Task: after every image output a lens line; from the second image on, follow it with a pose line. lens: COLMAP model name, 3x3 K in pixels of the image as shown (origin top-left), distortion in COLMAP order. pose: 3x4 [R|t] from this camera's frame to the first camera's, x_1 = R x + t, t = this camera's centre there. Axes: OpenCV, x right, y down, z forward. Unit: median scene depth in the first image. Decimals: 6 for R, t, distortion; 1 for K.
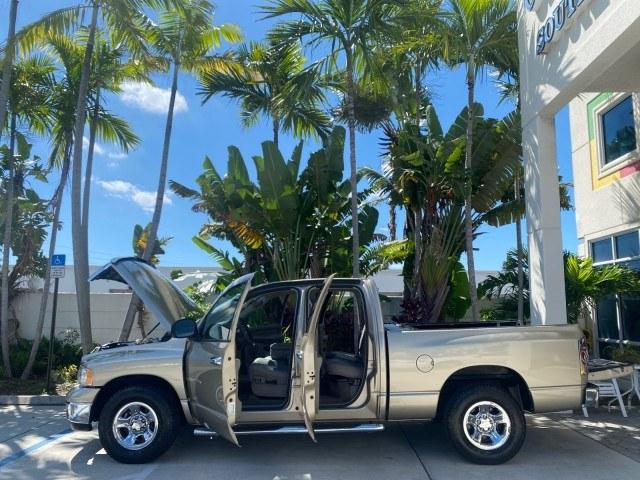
lens RADIAL K [[492.8, 0, 322.5], [0, 492.8, 238.9], [0, 0, 1]] dist [0.019617, -0.021392]
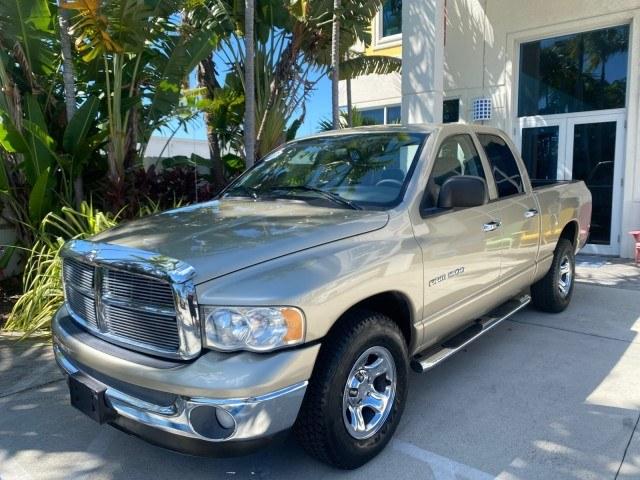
lens RADIAL K [[492.8, 0, 320.6], [0, 492.8, 241.1], [0, 0, 1]] dist [0.019617, -0.021392]
pose [[0.635456, -0.107338, 0.764640, -0.393867], [-0.093368, 0.972342, 0.214088, 0.064463], [-0.766471, -0.207437, 0.607859, 0.388760]]
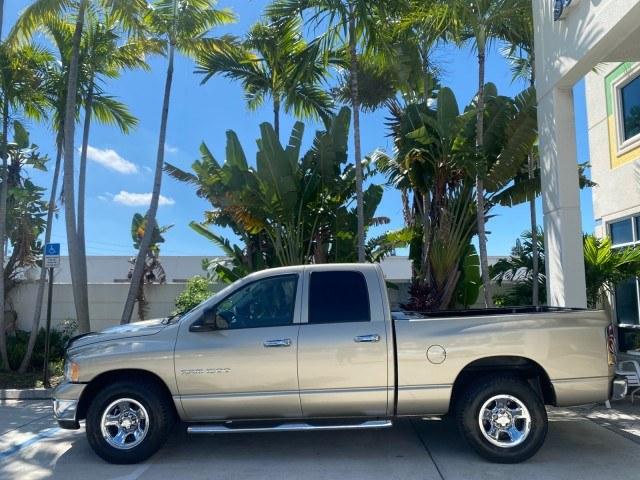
lens RADIAL K [[492.8, 0, 320.4], [0, 492.8, 239.2], [0, 0, 1]] dist [0.019617, -0.021392]
pose [[0.999719, -0.013637, -0.019383, 0.006508], [0.014109, 0.999602, 0.024438, 0.006424], [0.019042, -0.024705, 0.999513, 0.042317]]
